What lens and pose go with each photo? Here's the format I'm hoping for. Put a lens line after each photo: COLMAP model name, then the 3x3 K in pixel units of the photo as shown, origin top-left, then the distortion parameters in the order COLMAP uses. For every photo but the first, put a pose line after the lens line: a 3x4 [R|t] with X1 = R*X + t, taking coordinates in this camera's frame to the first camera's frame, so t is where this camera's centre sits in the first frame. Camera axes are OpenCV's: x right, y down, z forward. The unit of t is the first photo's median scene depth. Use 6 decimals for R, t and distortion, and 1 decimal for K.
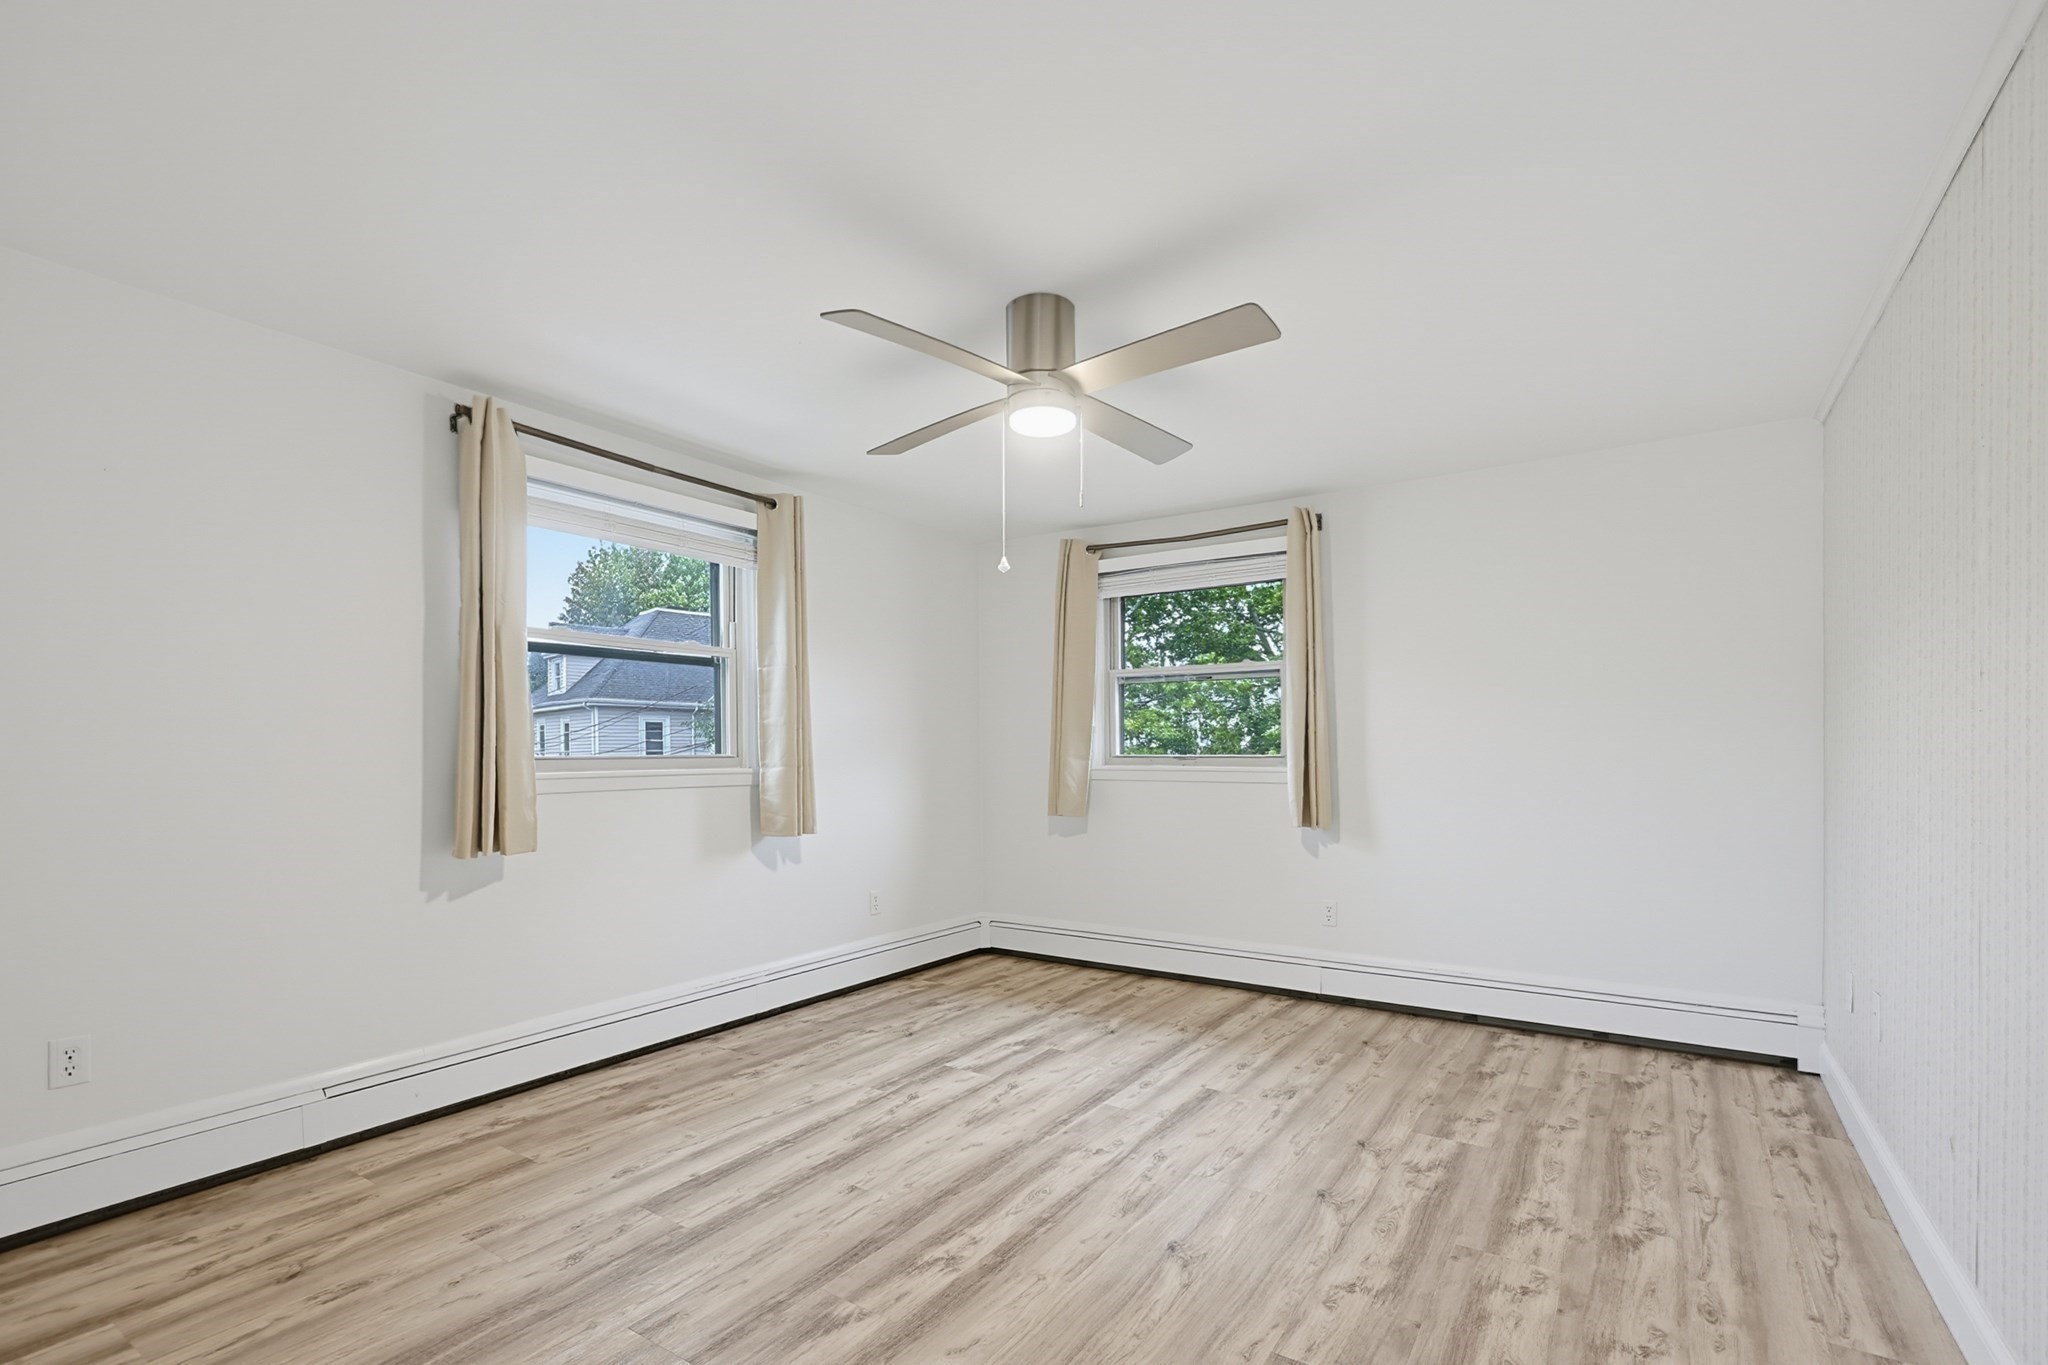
lens RADIAL K [[900.7, 0, 1026.1], [0, 900.7, 696.3], [0, 0, 1]] dist [0.002083, 0.000768]
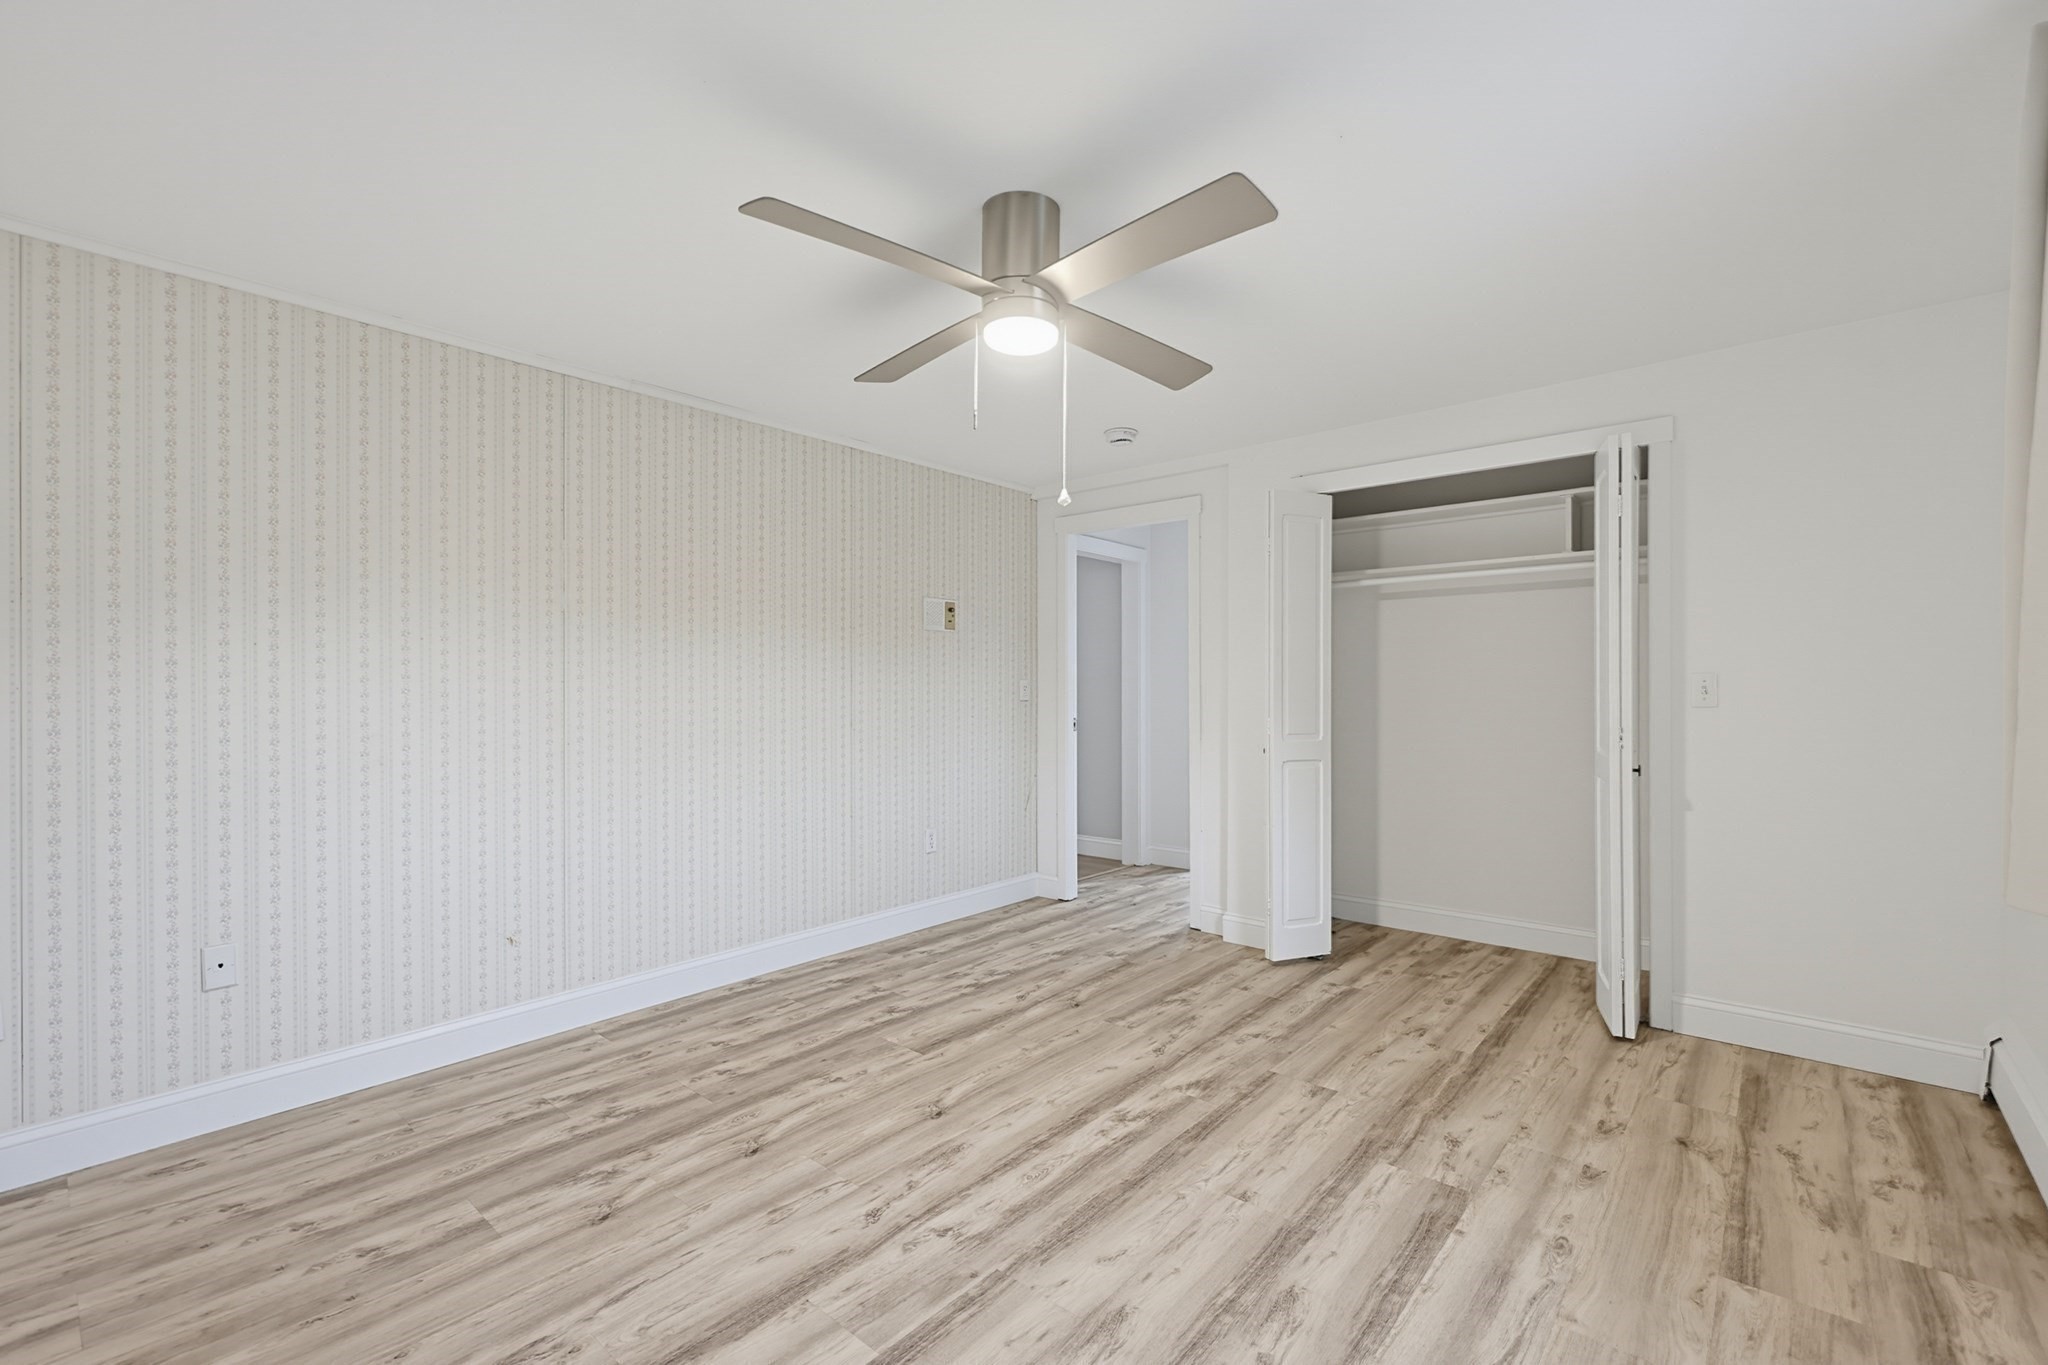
lens RADIAL K [[884.8, 0, 1042.3], [0, 884.8, 688.5], [0, 0, 1]] dist [0.007705, 0.000217]
pose [[-0.994427, 0.008205, 0.105105, -0.090489], [0.001589, 0.998020, -0.062879, 0.101867], [-0.105412, -0.062361, -0.992471, 1.889090]]
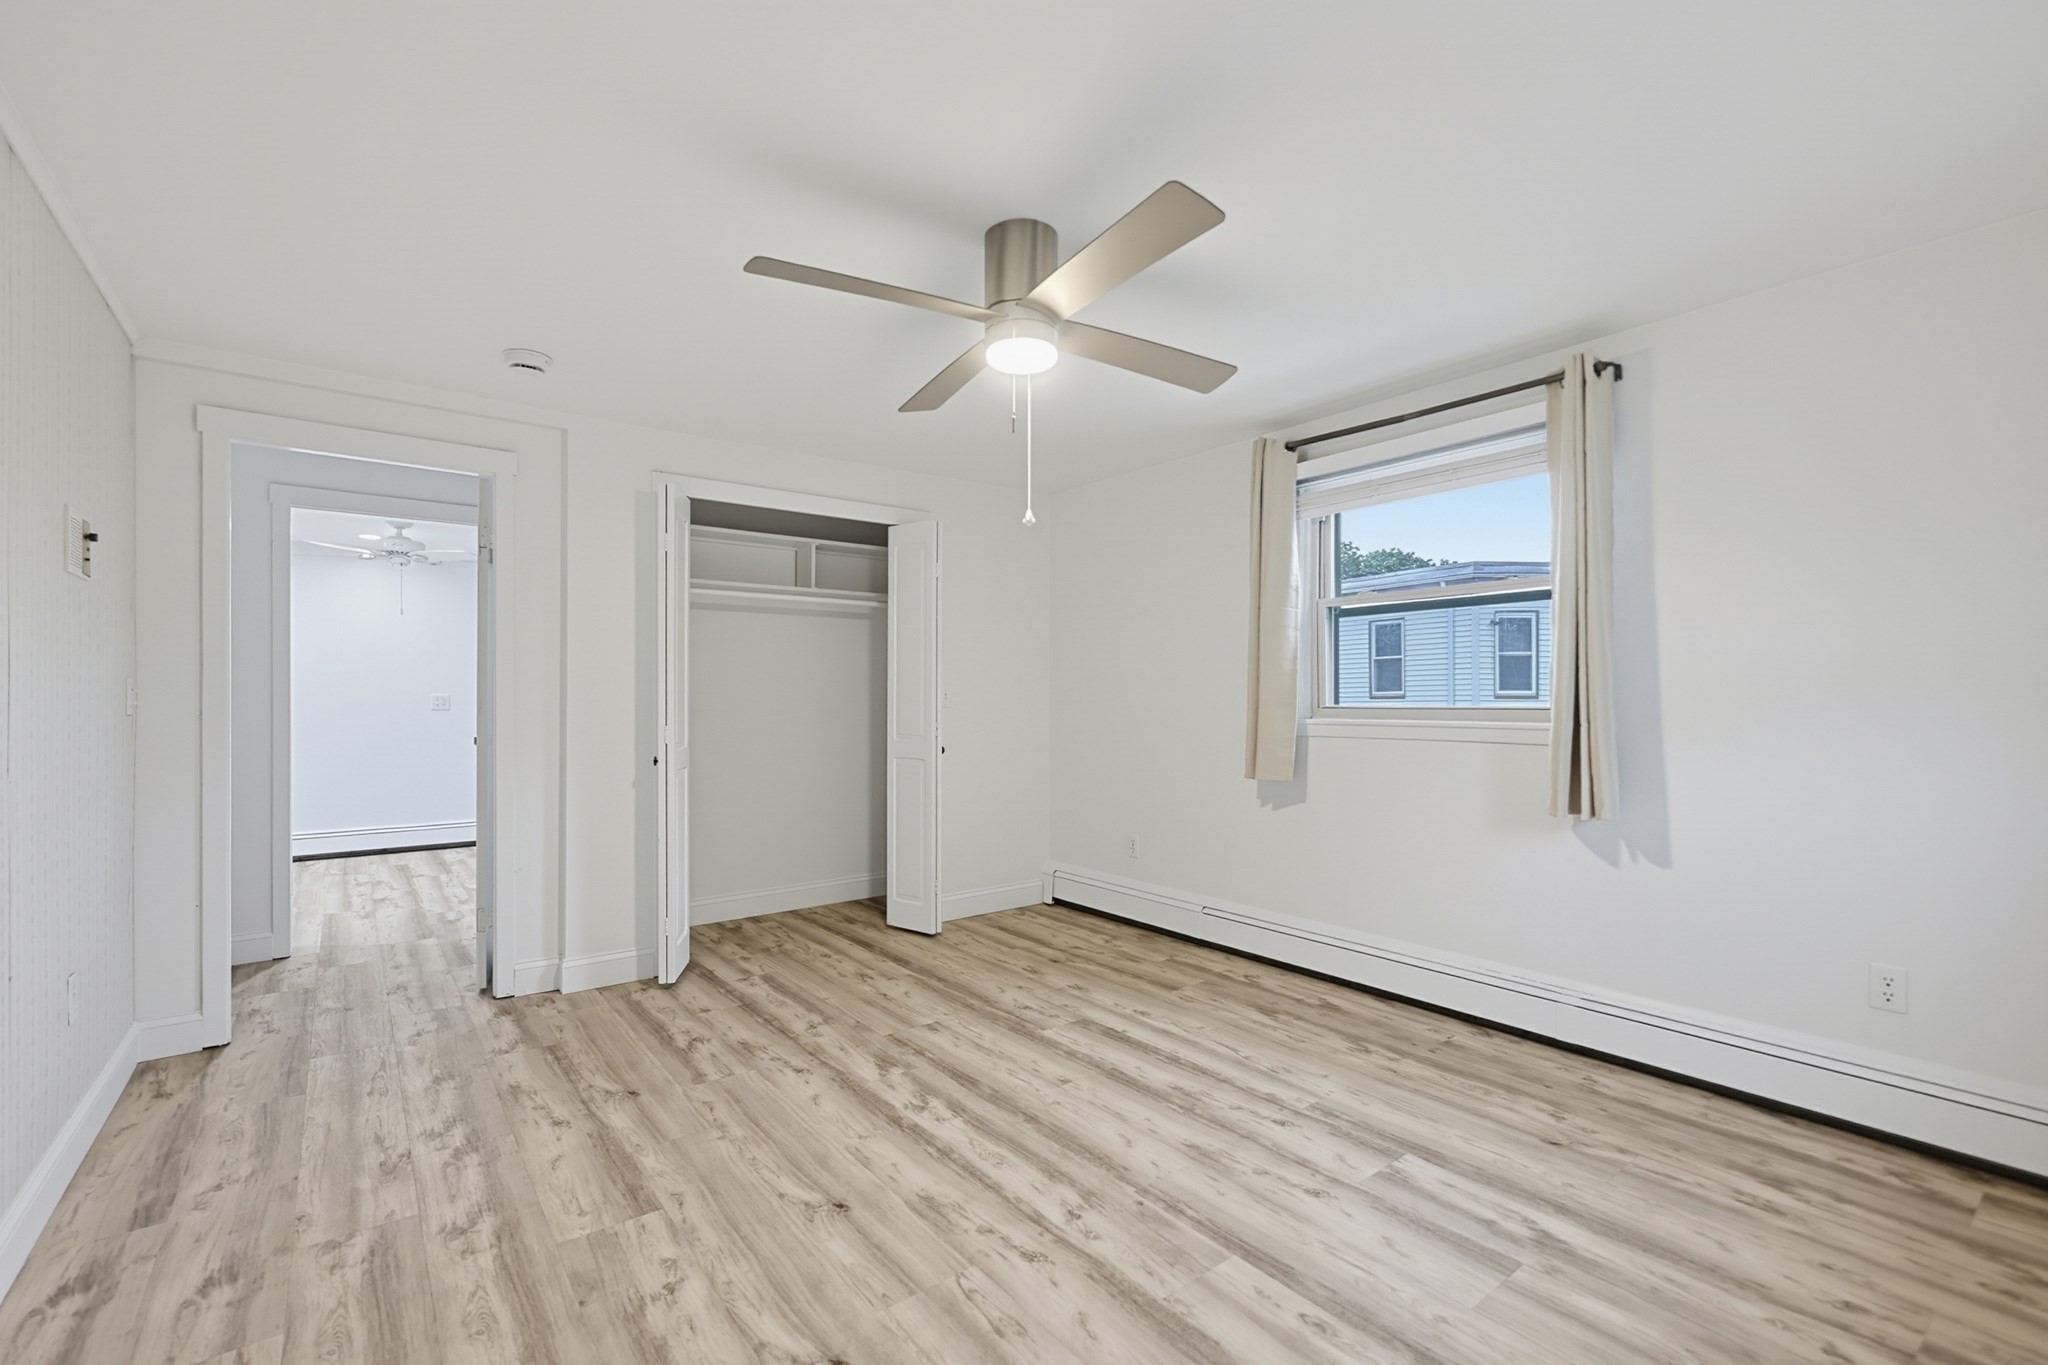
lens RADIAL K [[889.1, 0, 1044.9], [0, 889.1, 680.8], [0, 0, 1]] dist [0.003501, -0.000357]
pose [[-0.293672, -0.011628, -0.955835, 0.886664], [0.062960, 0.997519, -0.031479, 0.072833], [0.953830, -0.069424, -0.292212, 1.321382]]
